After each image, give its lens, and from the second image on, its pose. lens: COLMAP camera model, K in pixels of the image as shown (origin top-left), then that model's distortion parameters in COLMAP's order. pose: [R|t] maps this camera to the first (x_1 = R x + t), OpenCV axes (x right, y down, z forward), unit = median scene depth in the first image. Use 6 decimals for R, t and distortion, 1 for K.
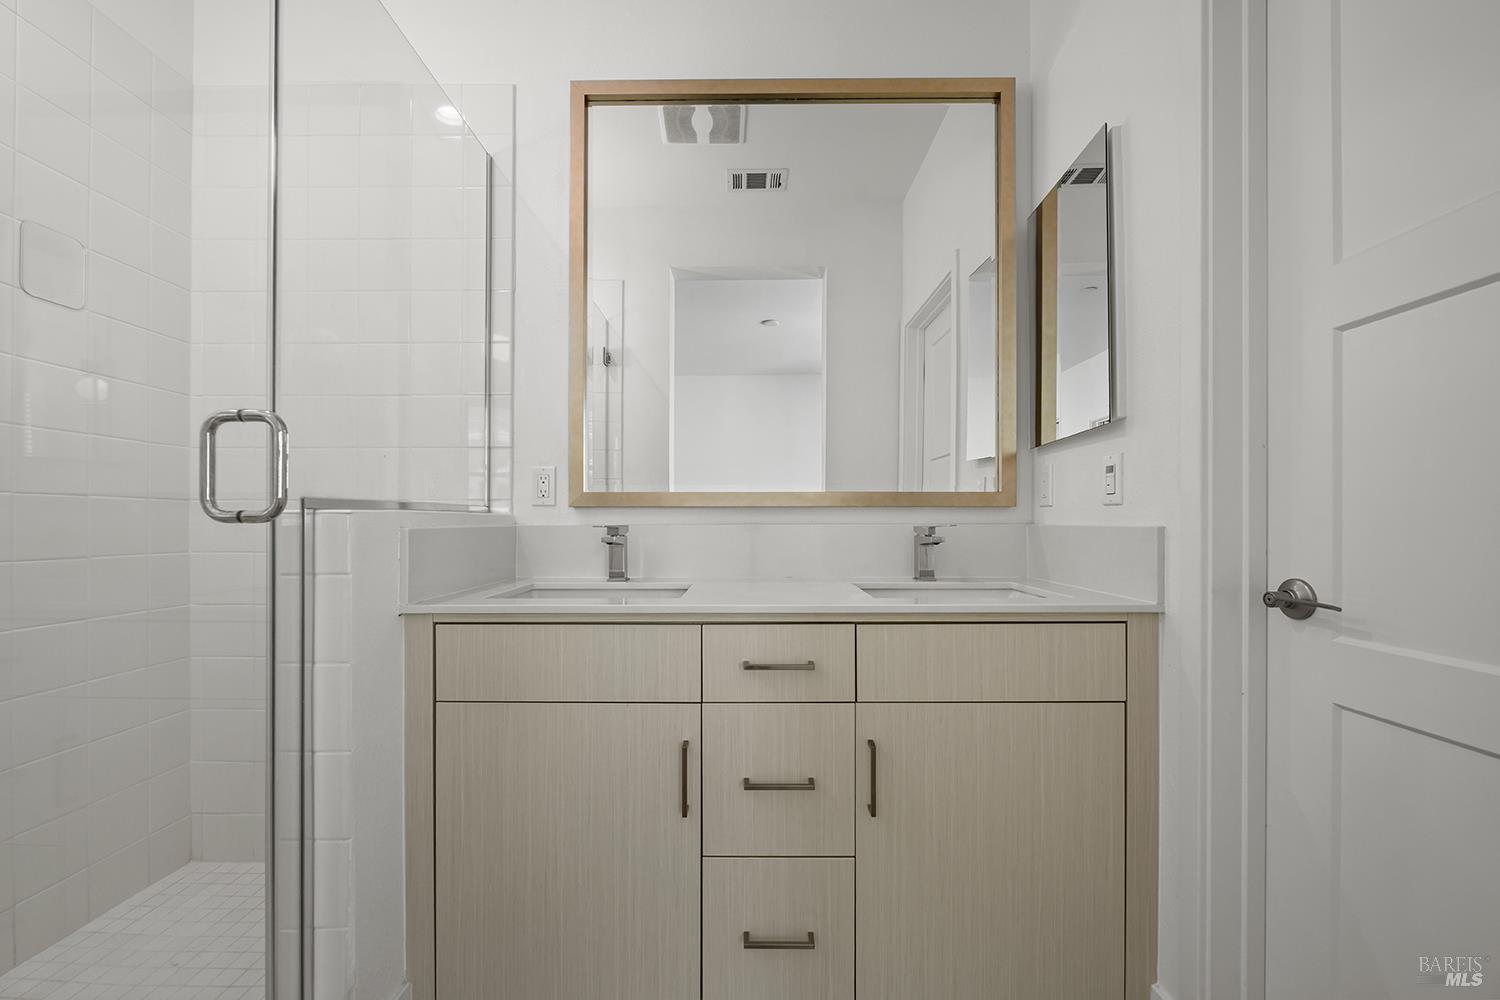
lens RADIAL K [[602.9, 0, 744.0], [0, 602.9, 515.1], [0, 0, 1]] dist [-0.009072, 0.001511]
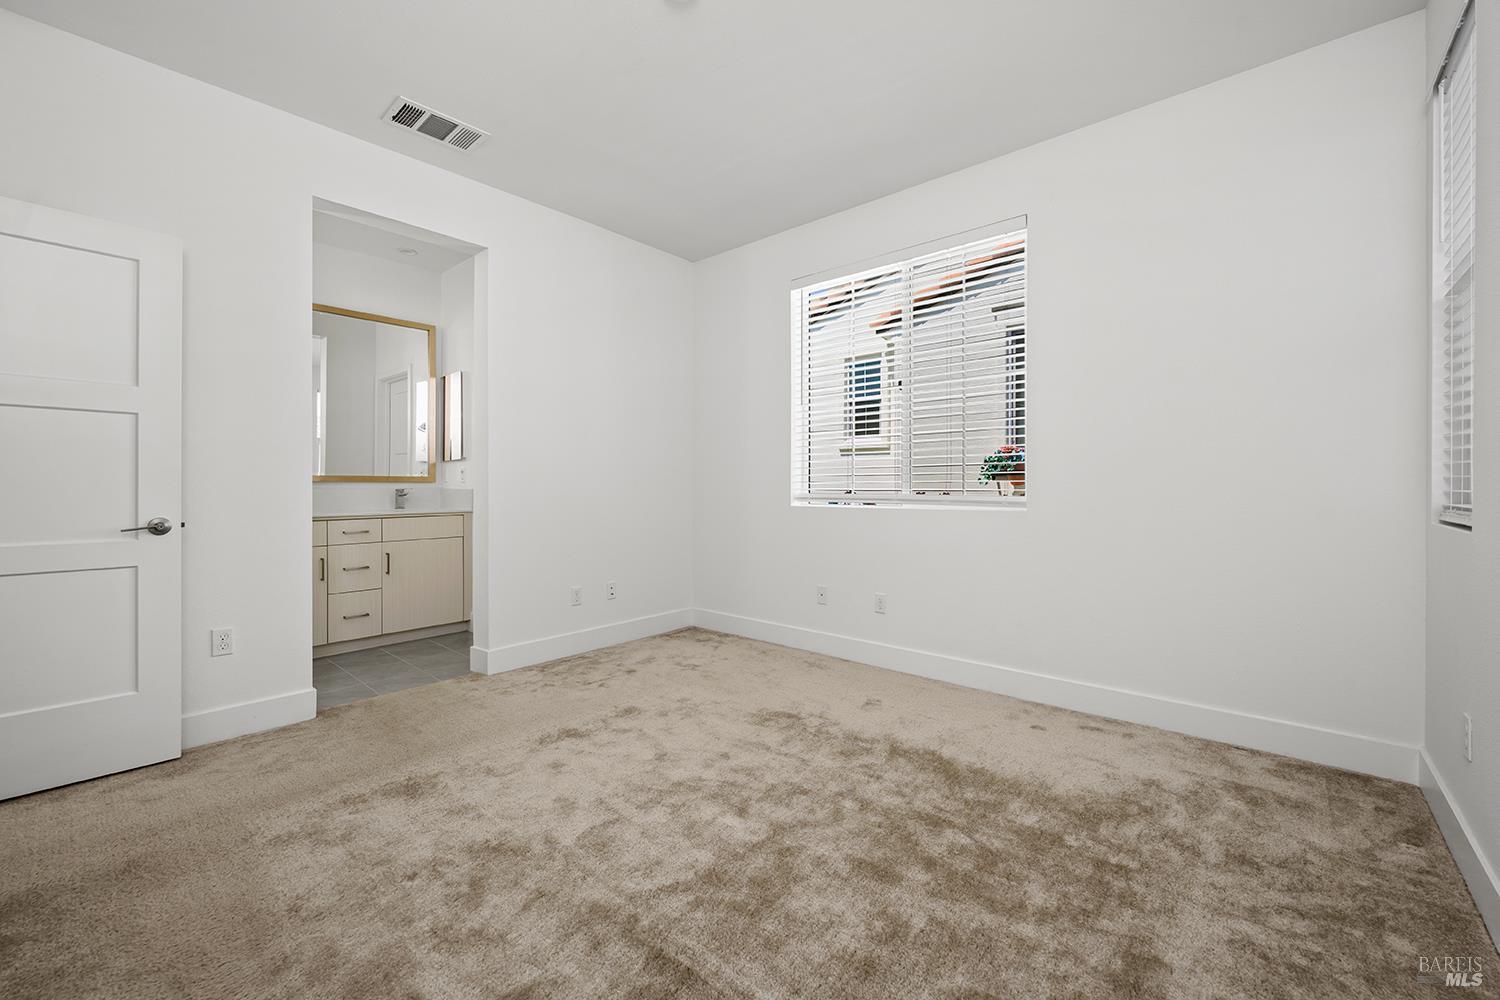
lens RADIAL K [[602.9, 0, 747.7], [0, 602.9, 488.3], [0, 0, 1]] dist [-0.009072, 0.001511]
pose [[0.640084, -0.001242, 0.768304, -0.795220], [-0.011507, 0.999871, 0.011203, -0.033372], [-0.768219, -0.016012, 0.639987, -1.982393]]
